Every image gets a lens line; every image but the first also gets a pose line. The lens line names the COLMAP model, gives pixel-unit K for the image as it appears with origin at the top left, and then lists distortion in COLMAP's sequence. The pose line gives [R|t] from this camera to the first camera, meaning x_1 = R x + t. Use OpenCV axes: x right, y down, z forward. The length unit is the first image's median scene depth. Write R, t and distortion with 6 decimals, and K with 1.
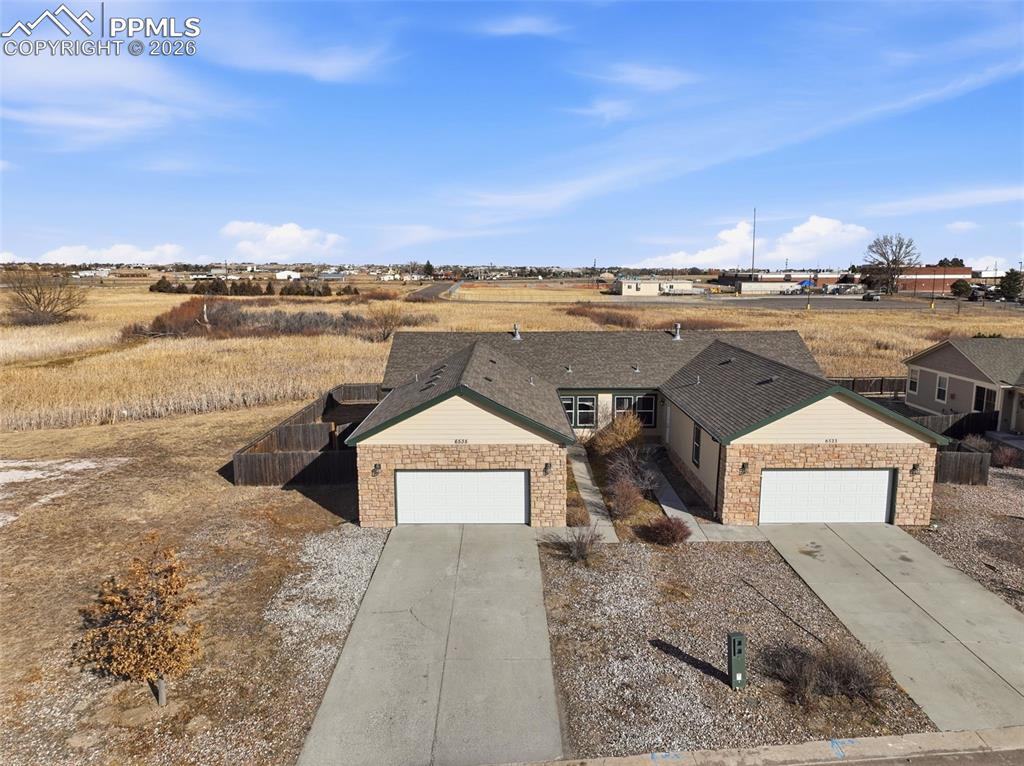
lens RADIAL K [[727.7, 0, 514.4], [0, 727.7, 387.5], [0, 0, 1]] dist [0.002691, 0.012473]
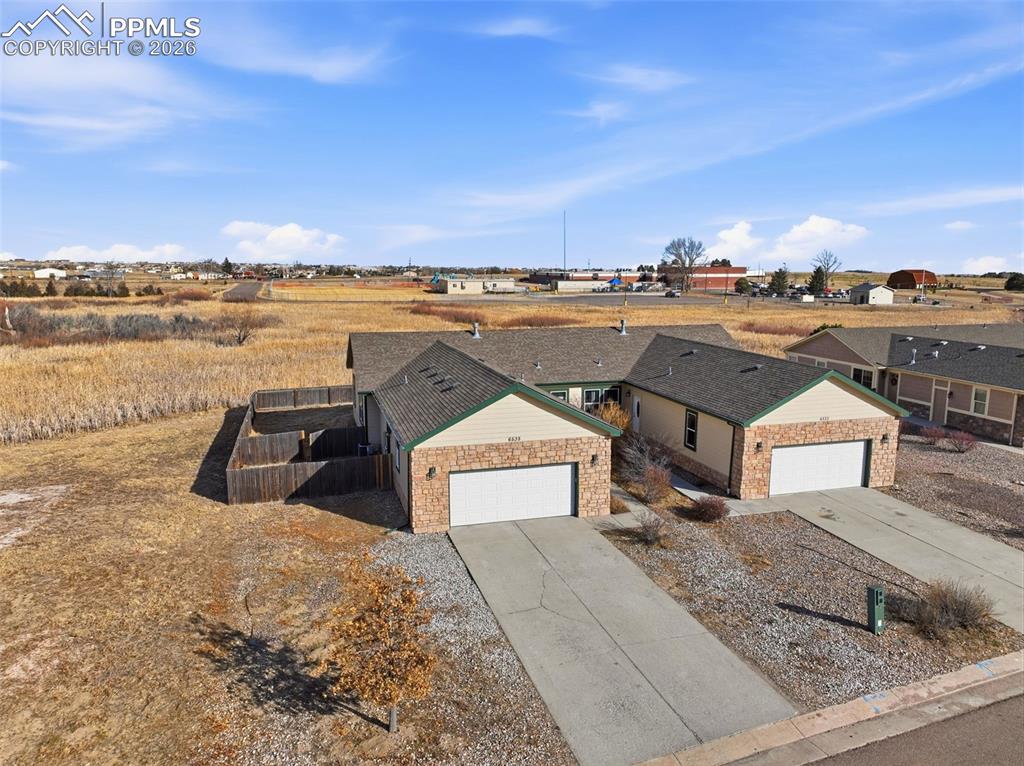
lens RADIAL K [[727.7, 0, 516.3], [0, 727.7, 381.7], [0, 0, 1]] dist [0.002691, 0.012473]
pose [[0.960947, -0.040227, 0.273794, -0.338625], [0.041827, 0.999125, -0.000004, -0.004922], [-0.273555, 0.011456, 0.961788, 0.028183]]
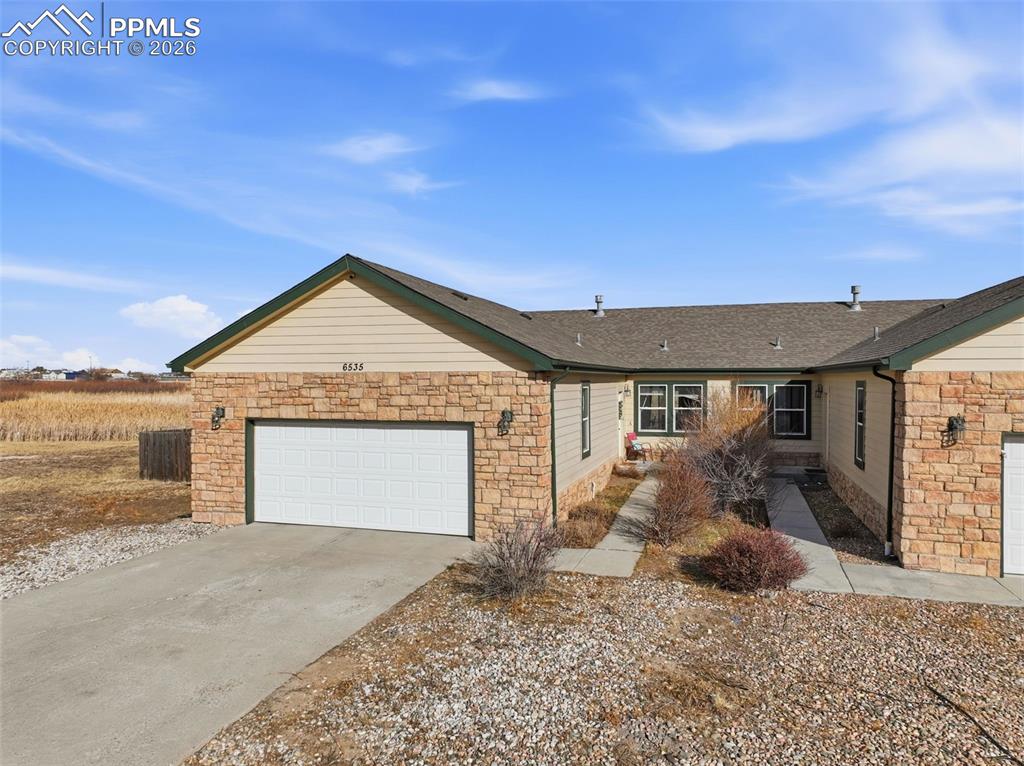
lens RADIAL K [[727.7, 0, 511.0], [0, 727.7, 383.2], [0, 0, 1]] dist [0.002691, 0.012473]
pose [[0.955040, 0.003543, -0.296455, 0.194864], [-0.051221, 0.986865, -0.153215, 0.160139], [0.292018, 0.161511, 0.942677, 0.520519]]
